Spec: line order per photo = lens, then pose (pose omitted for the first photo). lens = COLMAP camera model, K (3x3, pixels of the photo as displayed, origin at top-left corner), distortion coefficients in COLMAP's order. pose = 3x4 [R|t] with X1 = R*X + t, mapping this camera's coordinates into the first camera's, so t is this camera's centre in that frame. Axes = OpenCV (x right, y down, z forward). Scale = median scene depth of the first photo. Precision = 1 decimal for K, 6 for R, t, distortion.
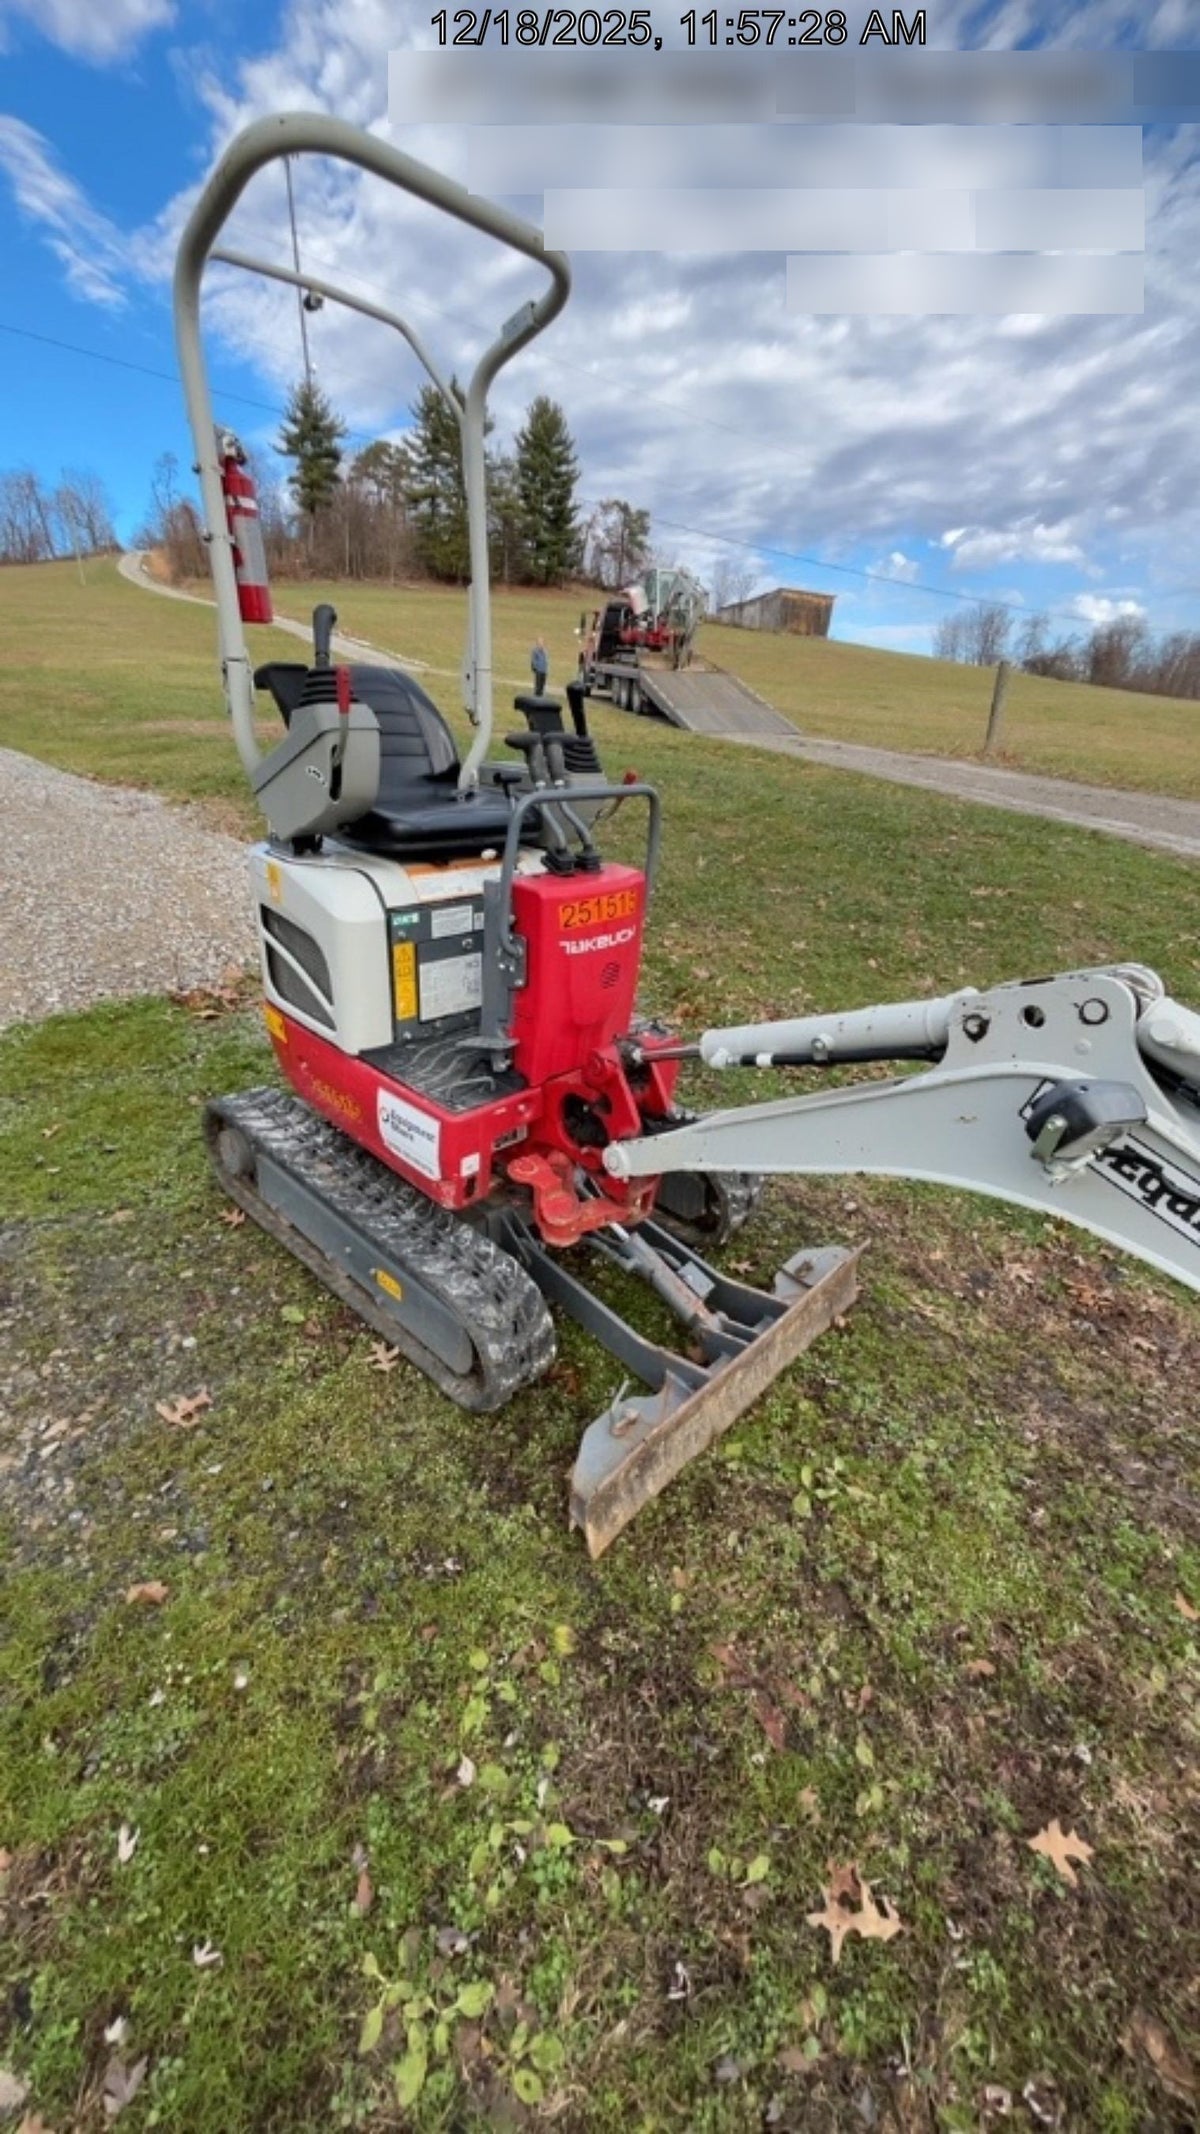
lens RADIAL K [[831.3, 0, 599.4], [0, 831.3, 1067.0], [0, 0, 1]] dist [-0.000510, -0.000001]
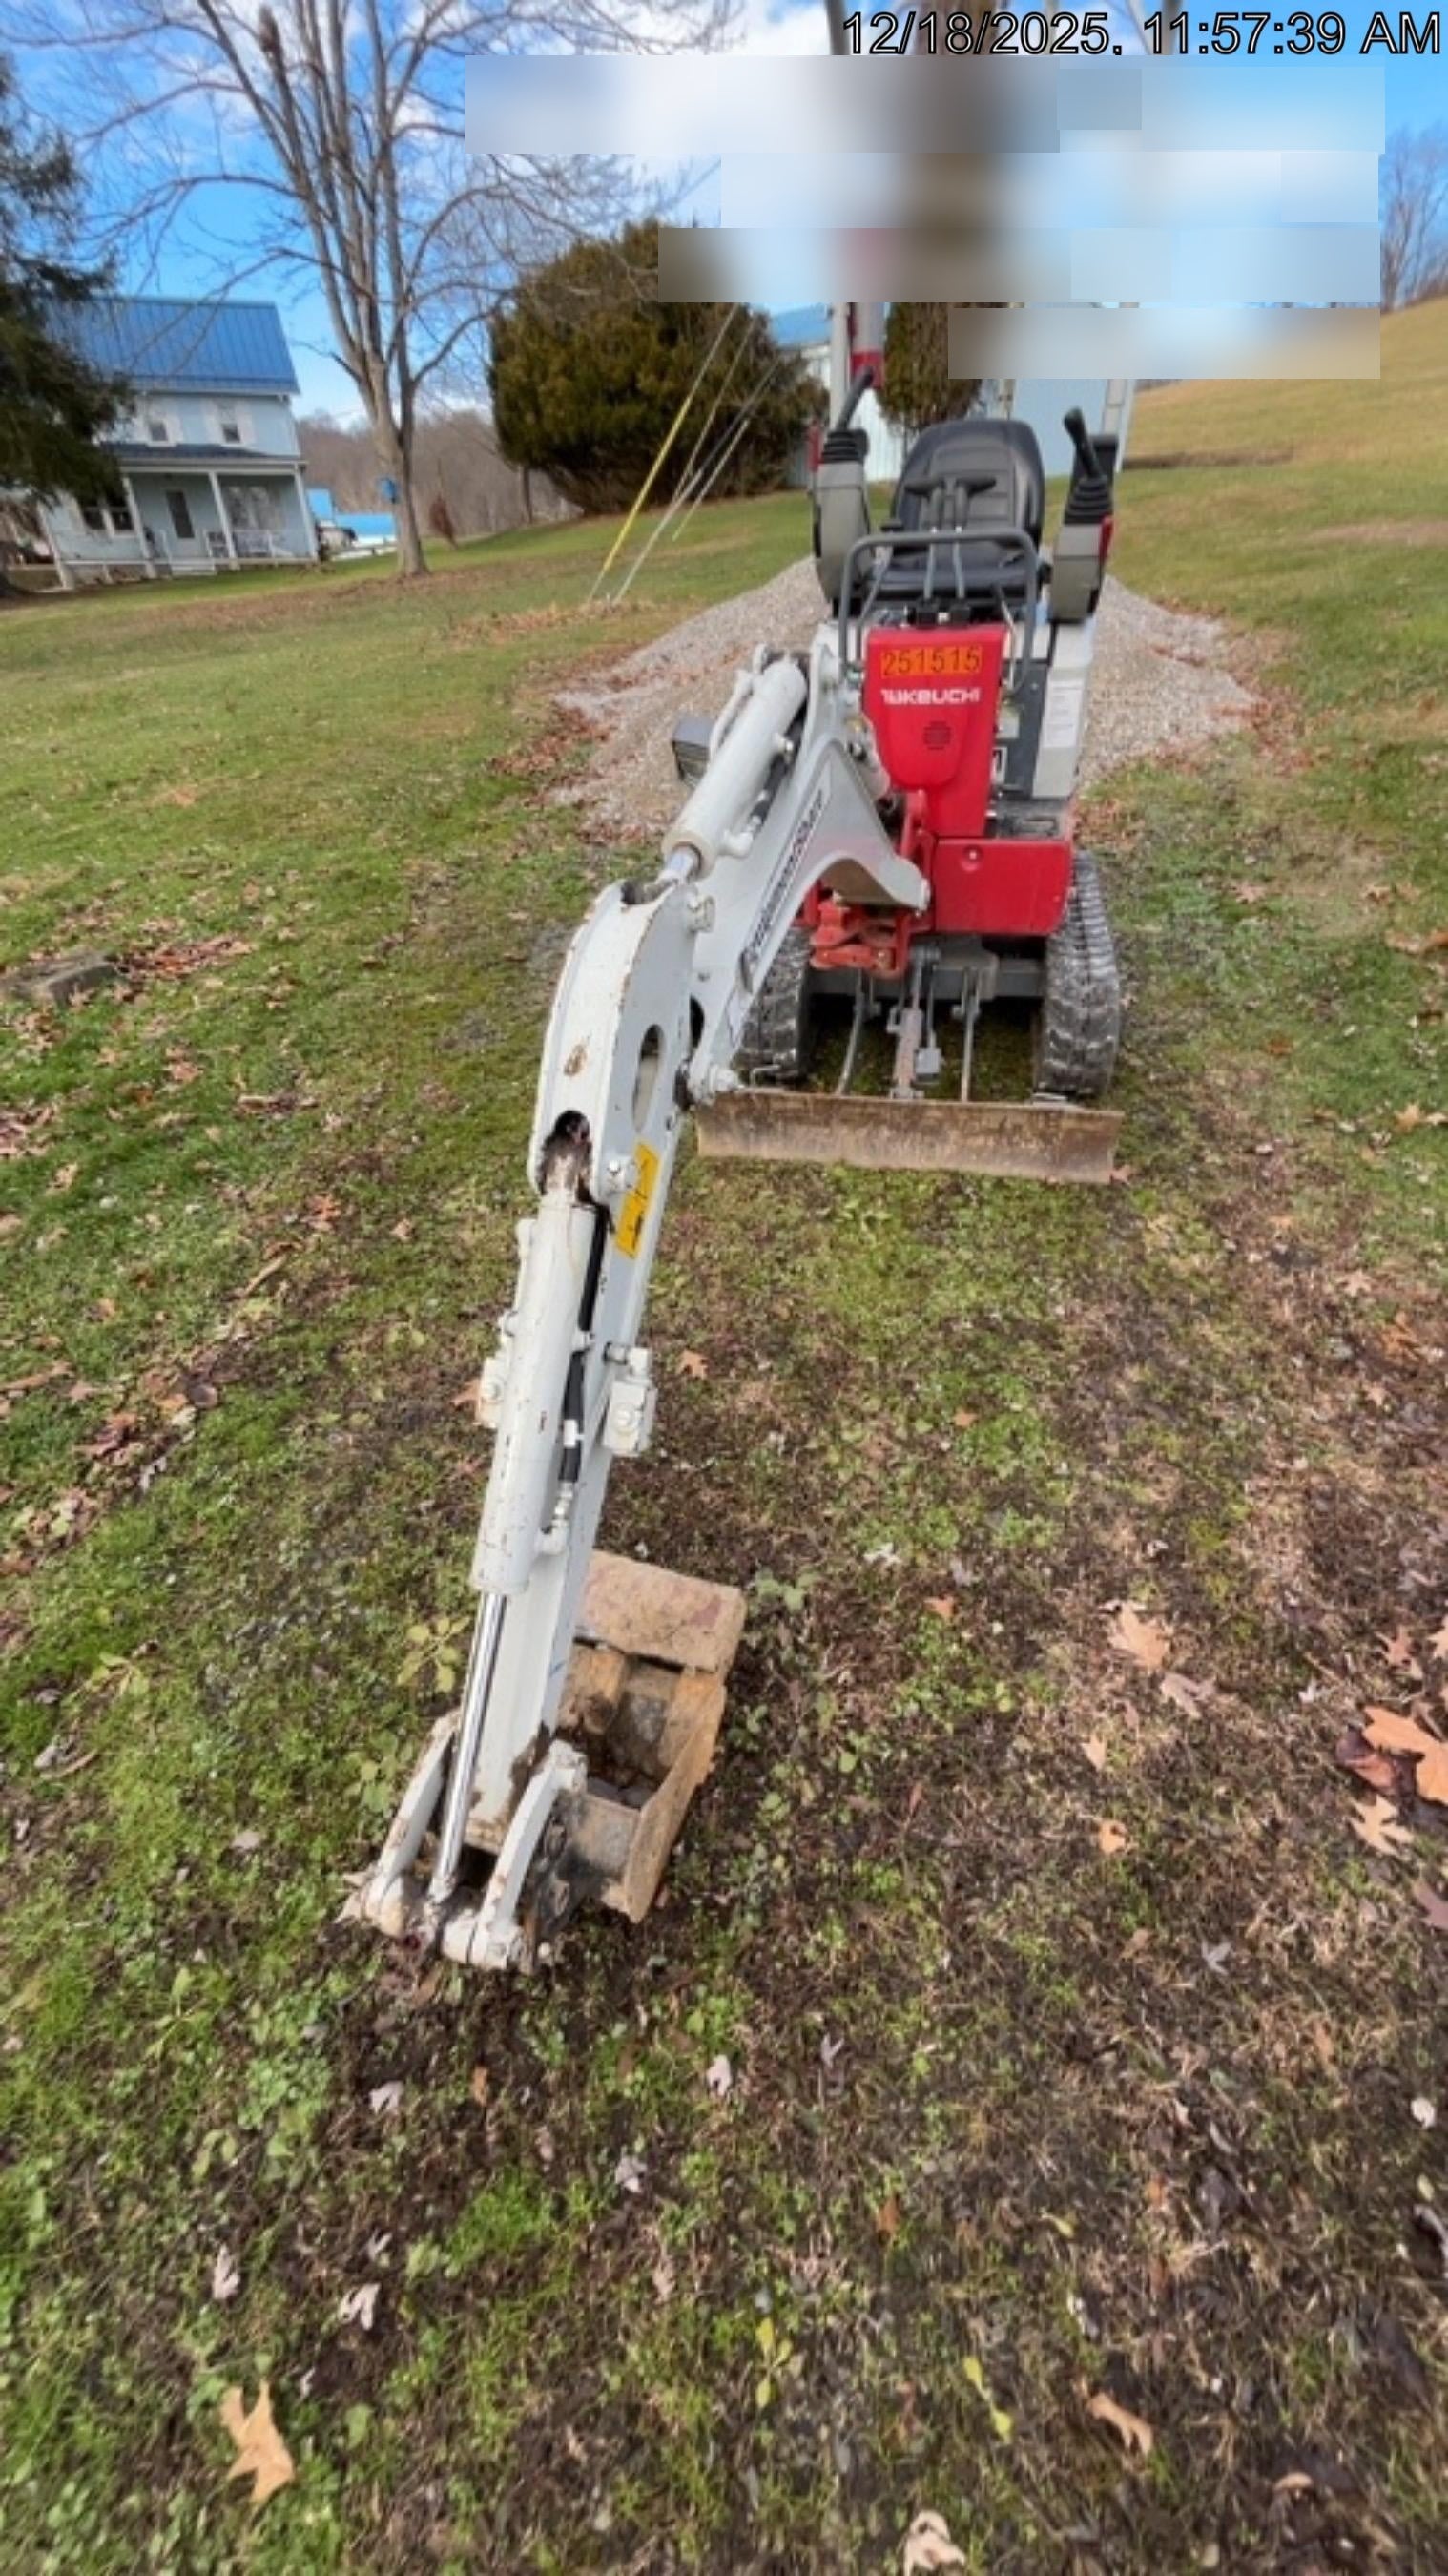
lens RADIAL K [[1003.4, 0, 721.3], [0, 1003.4, 1299.2], [0, 0, 1]] dist [-0.000510, -0.000001]
pose [[0.498838, 0.481510, -0.720631, 1.198007], [-0.284074, 0.876375, 0.388932, 0.105610], [0.818818, 0.010699, 0.573954, 0.032755]]
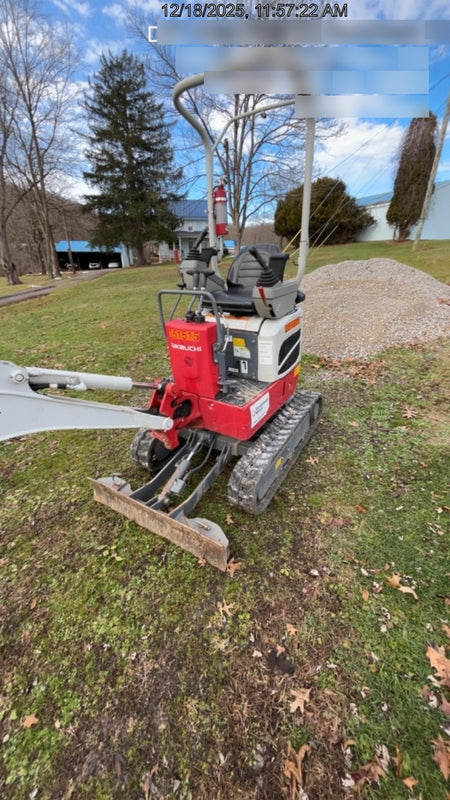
lens RADIAL K [[311.7, 0, 227.0], [0, 311.7, 400.4], [0, 0, 1]] dist [-0.000510, -0.000001]
pose [[0.183586, 0.380646, -0.906314, 1.013996], [-0.352975, 0.886022, 0.300623, -0.353477], [0.917445, 0.264716, 0.297019, 0.875272]]
